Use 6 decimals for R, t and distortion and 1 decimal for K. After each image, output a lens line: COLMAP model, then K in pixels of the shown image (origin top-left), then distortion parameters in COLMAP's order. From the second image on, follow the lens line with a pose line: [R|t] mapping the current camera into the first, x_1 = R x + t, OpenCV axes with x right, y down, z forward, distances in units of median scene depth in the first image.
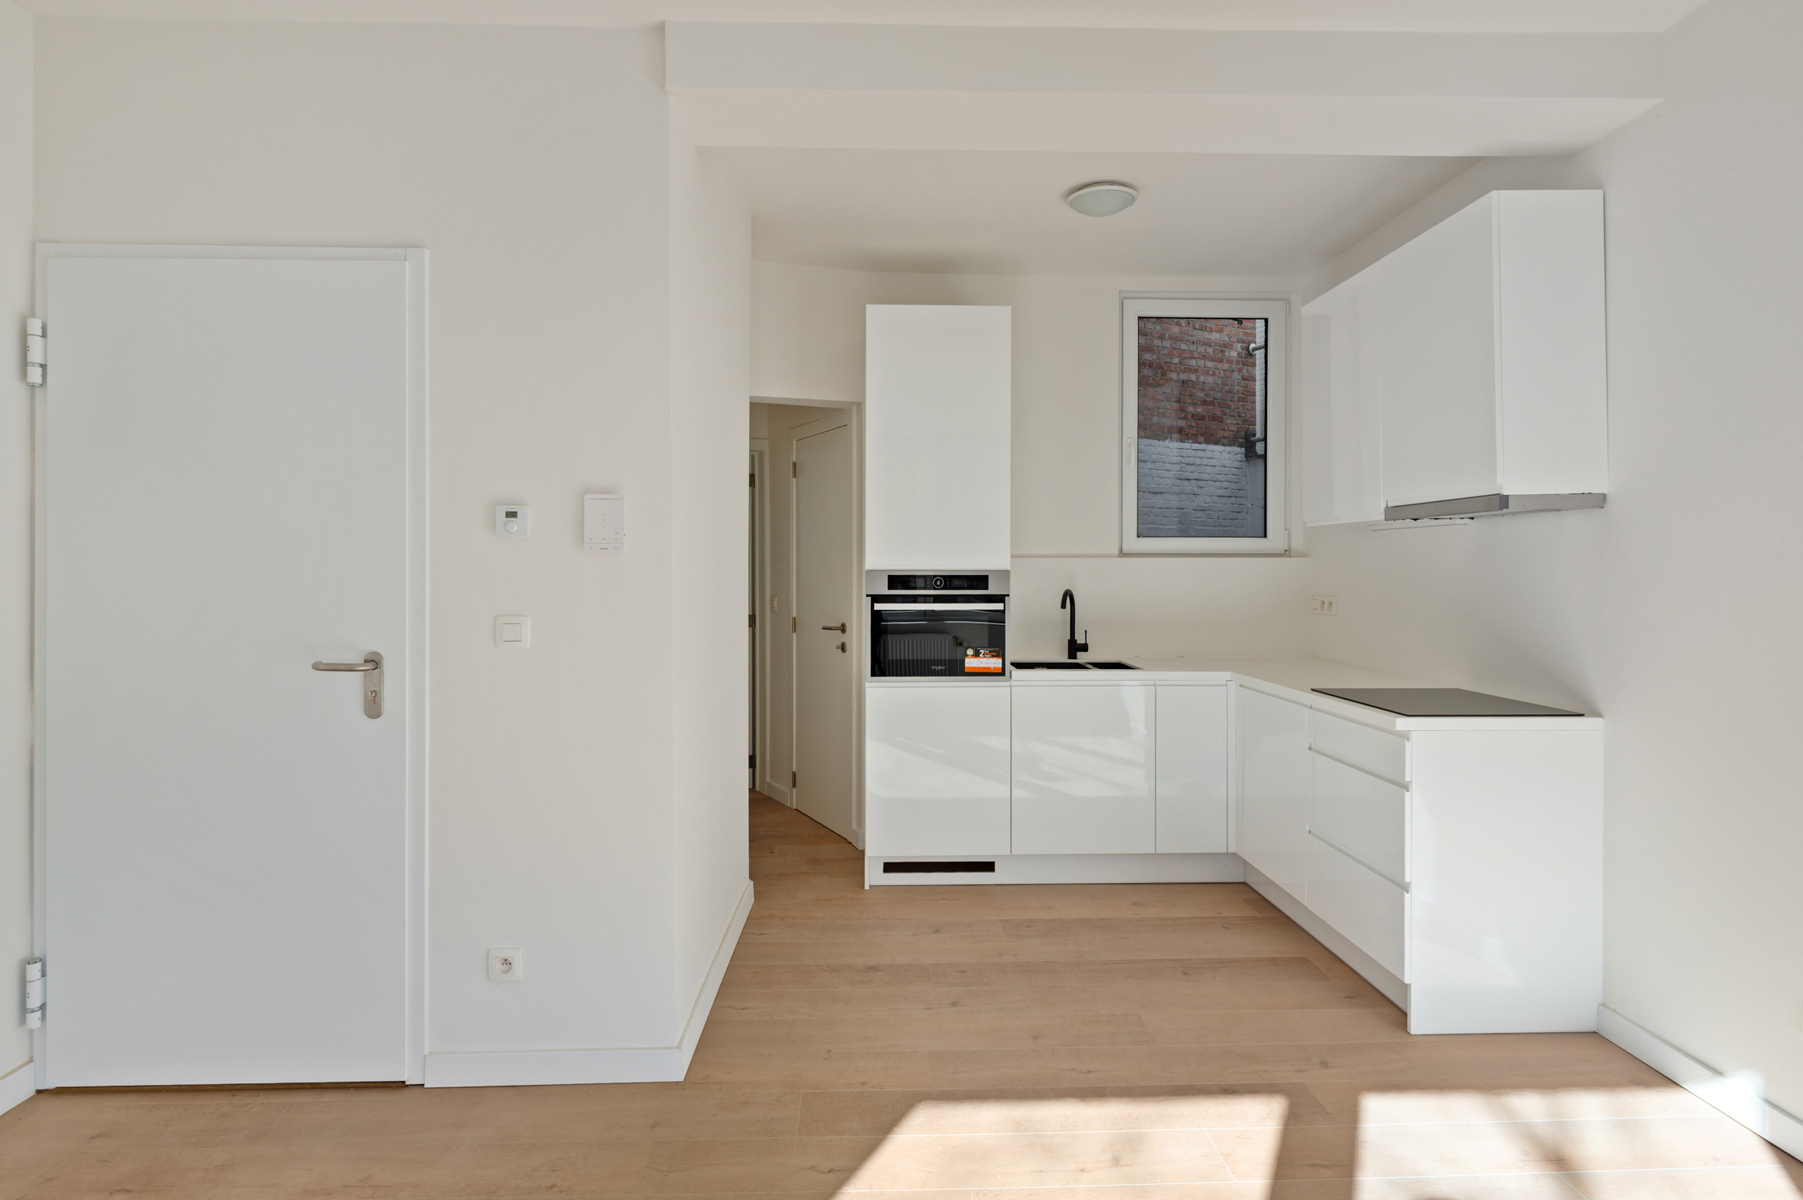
lens RADIAL K [[929.6, 0, 893.7], [0, 929.6, 570.3], [0, 0, 1]] dist [0.020132, -0.015557]
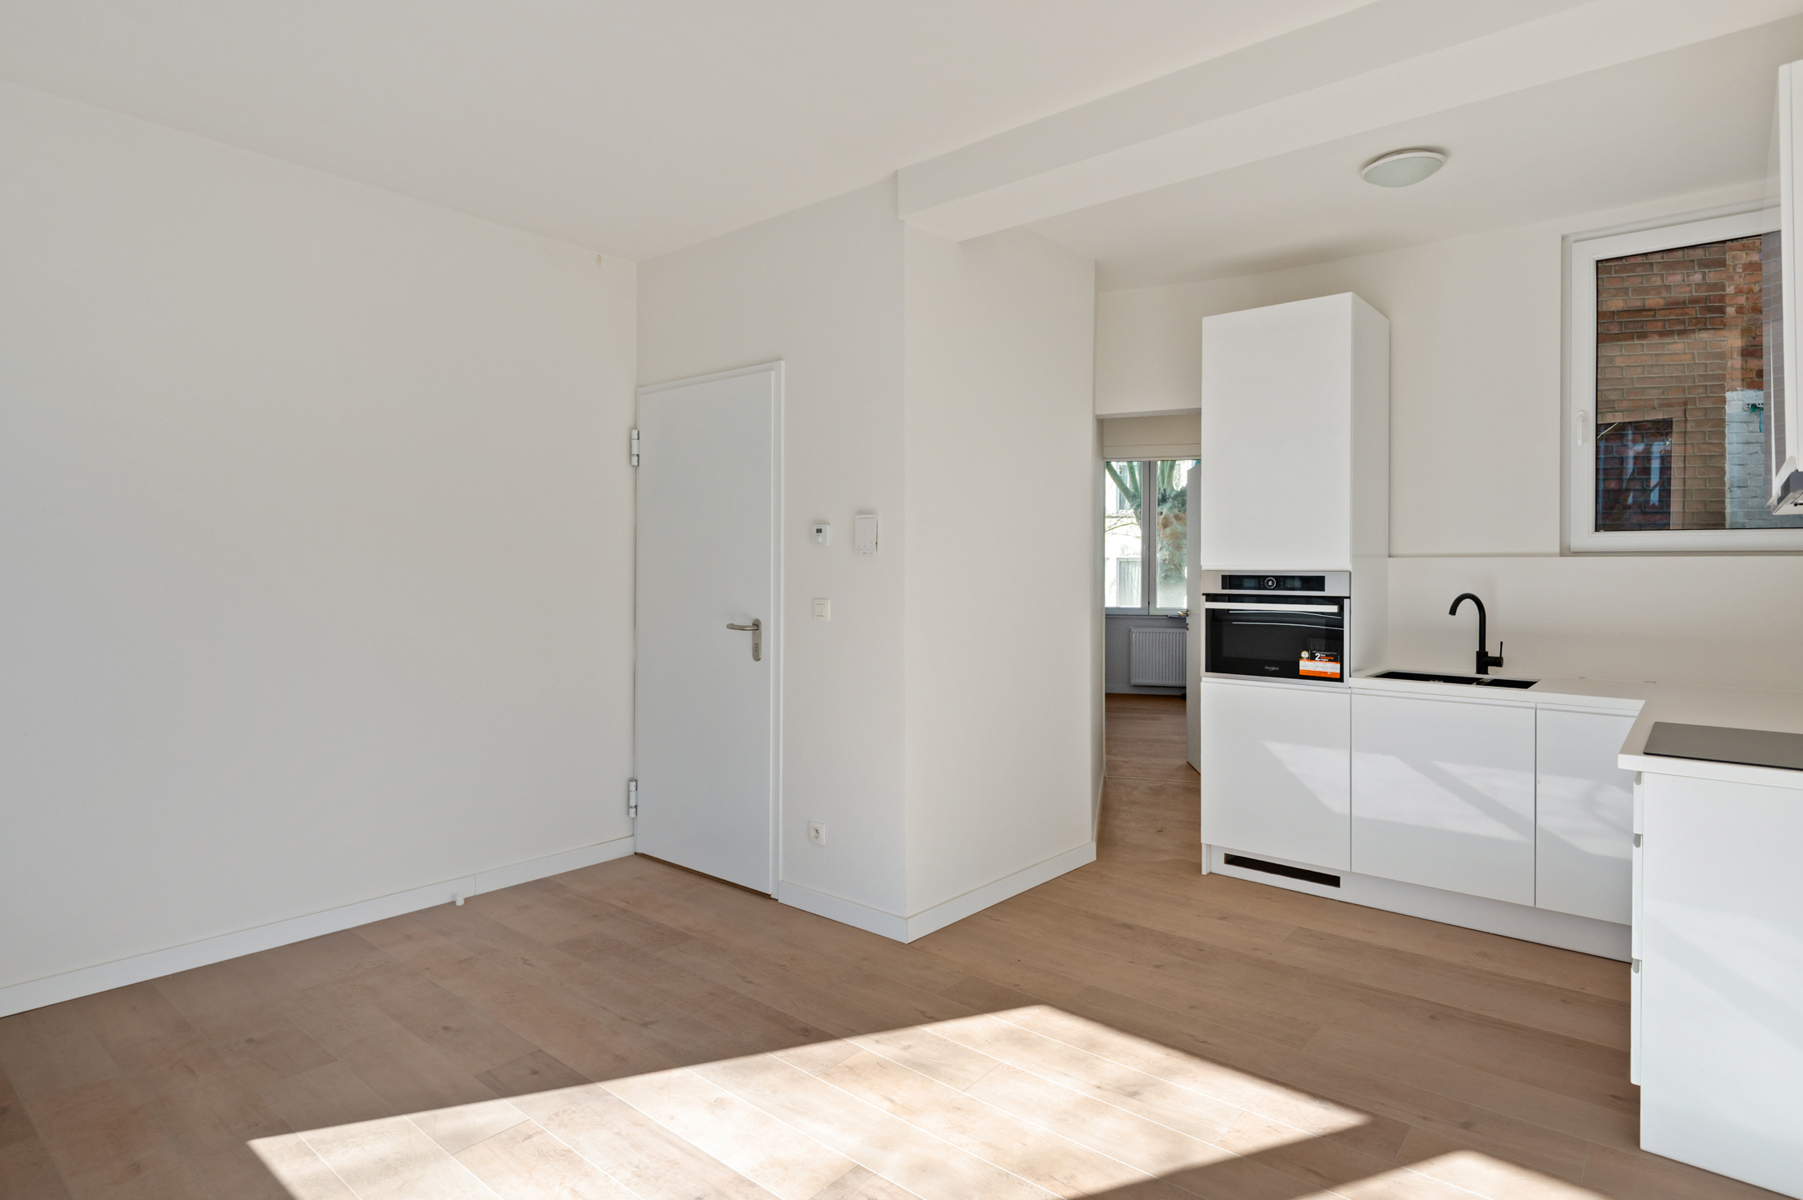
lens RADIAL K [[929.6, 0, 893.7], [0, 929.6, 570.3], [0, 0, 1]] dist [0.020132, -0.015557]
pose [[0.749133, 0.004579, -0.662404, 0.433513], [-0.005422, 0.999985, 0.000781, 0.001169], [0.662398, 0.003007, 0.749146, -0.020604]]
